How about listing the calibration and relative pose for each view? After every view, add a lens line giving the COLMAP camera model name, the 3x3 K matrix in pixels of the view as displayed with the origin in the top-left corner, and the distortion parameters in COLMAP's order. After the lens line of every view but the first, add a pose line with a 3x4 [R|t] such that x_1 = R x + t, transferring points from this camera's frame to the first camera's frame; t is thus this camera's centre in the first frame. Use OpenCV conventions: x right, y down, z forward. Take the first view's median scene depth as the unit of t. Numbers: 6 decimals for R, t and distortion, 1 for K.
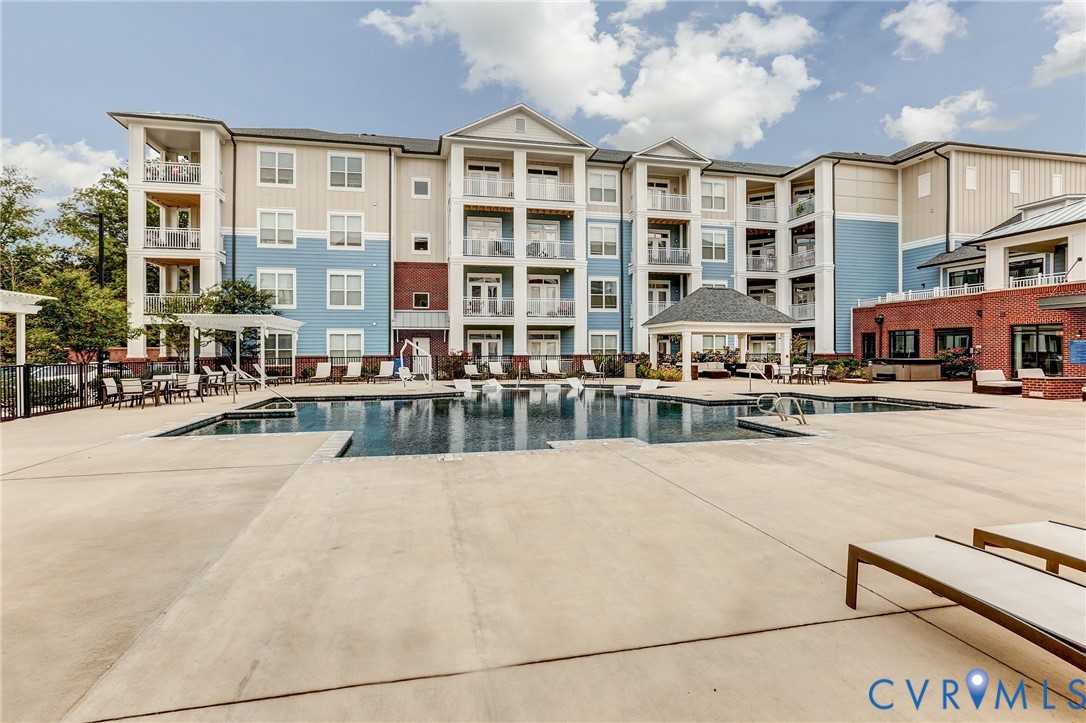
lens RADIAL K [[499.8, 0, 537.9], [0, 499.8, 353.2], [0, 0, 1]] dist [-0.002977, -0.000409]
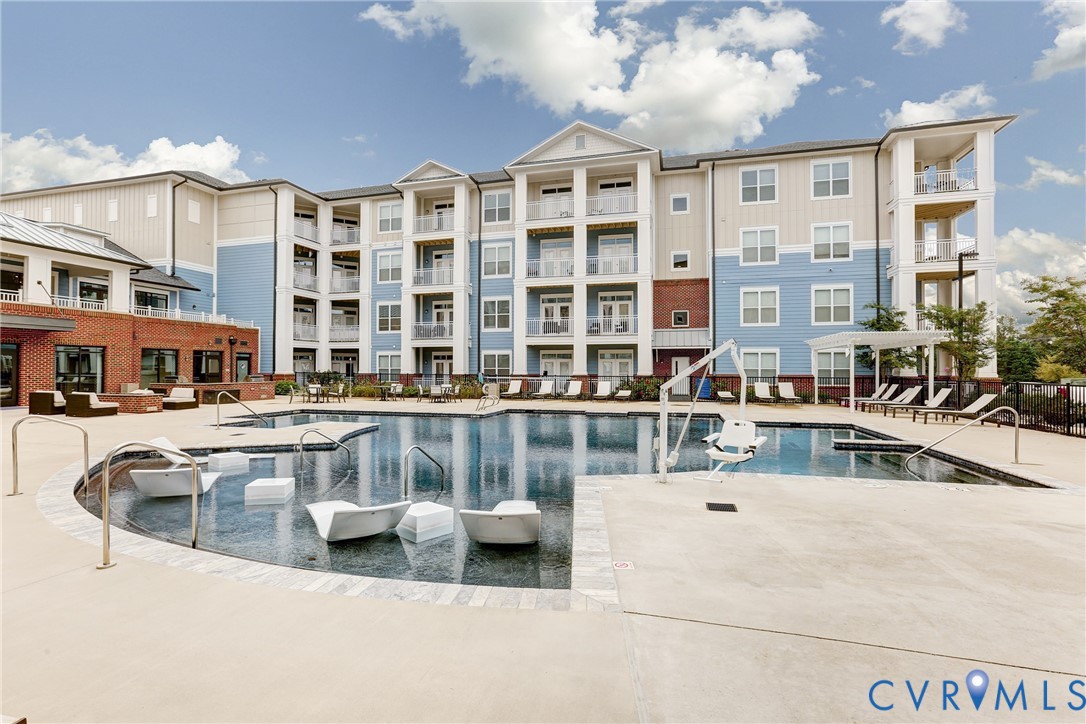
lens RADIAL K [[520.5, 0, 583.2], [0, 520.5, 368.0], [0, 0, 1]] dist [-0.000734, 0.000400]
pose [[0.904412, -0.005046, -0.426631, 0.408789], [0.000687, 0.999946, -0.010369, 0.000763], [0.426660, 0.009085, 0.904366, 0.075099]]
